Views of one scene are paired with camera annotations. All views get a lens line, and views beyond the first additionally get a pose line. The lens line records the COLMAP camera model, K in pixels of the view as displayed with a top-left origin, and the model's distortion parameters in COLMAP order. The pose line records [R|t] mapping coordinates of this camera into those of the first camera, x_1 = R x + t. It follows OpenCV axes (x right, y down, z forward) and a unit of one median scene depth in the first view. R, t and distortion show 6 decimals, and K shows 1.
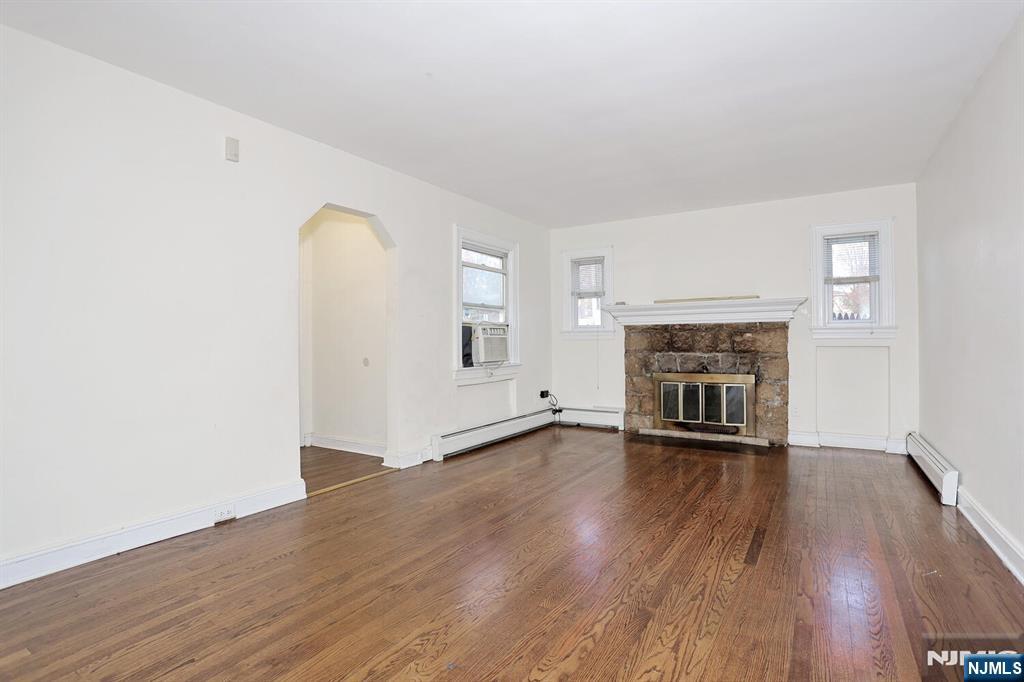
lens RADIAL K [[494.3, 0, 508.0], [0, 494.3, 339.9], [0, 0, 1]] dist [-0.052698, 0.012194]
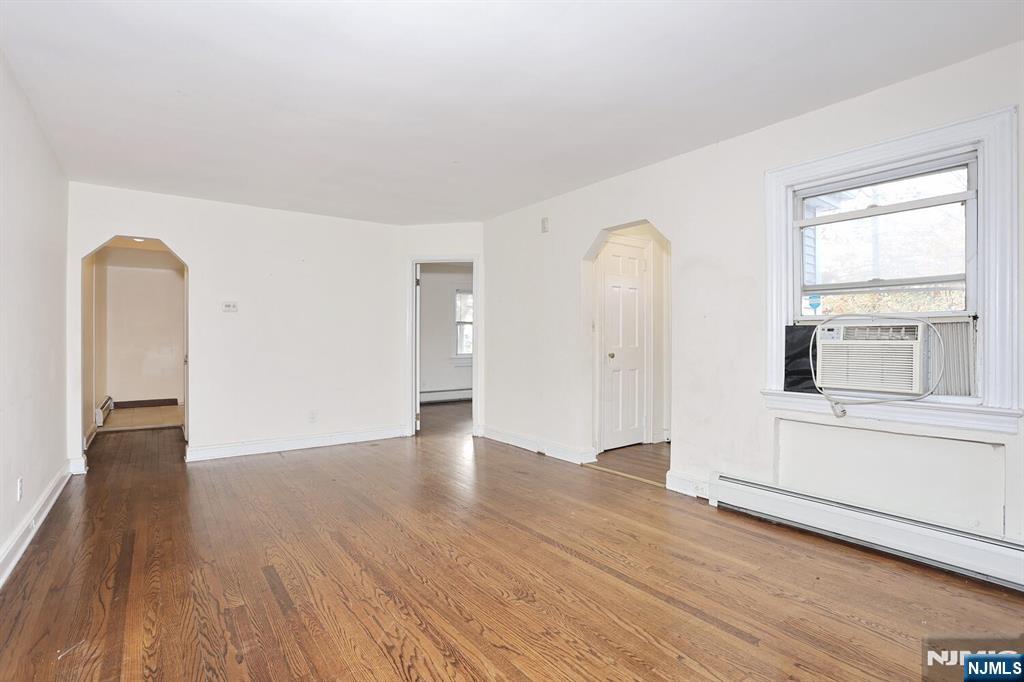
lens RADIAL K [[494.3, 0, 512.3], [0, 494.3, 340.3], [0, 0, 1]] dist [-0.052698, 0.012194]
pose [[-0.352227, 0.008492, -0.935876, 0.786974], [0.005440, 0.999961, 0.007026, -0.020325], [0.935899, -0.002616, -0.352259, 1.139997]]
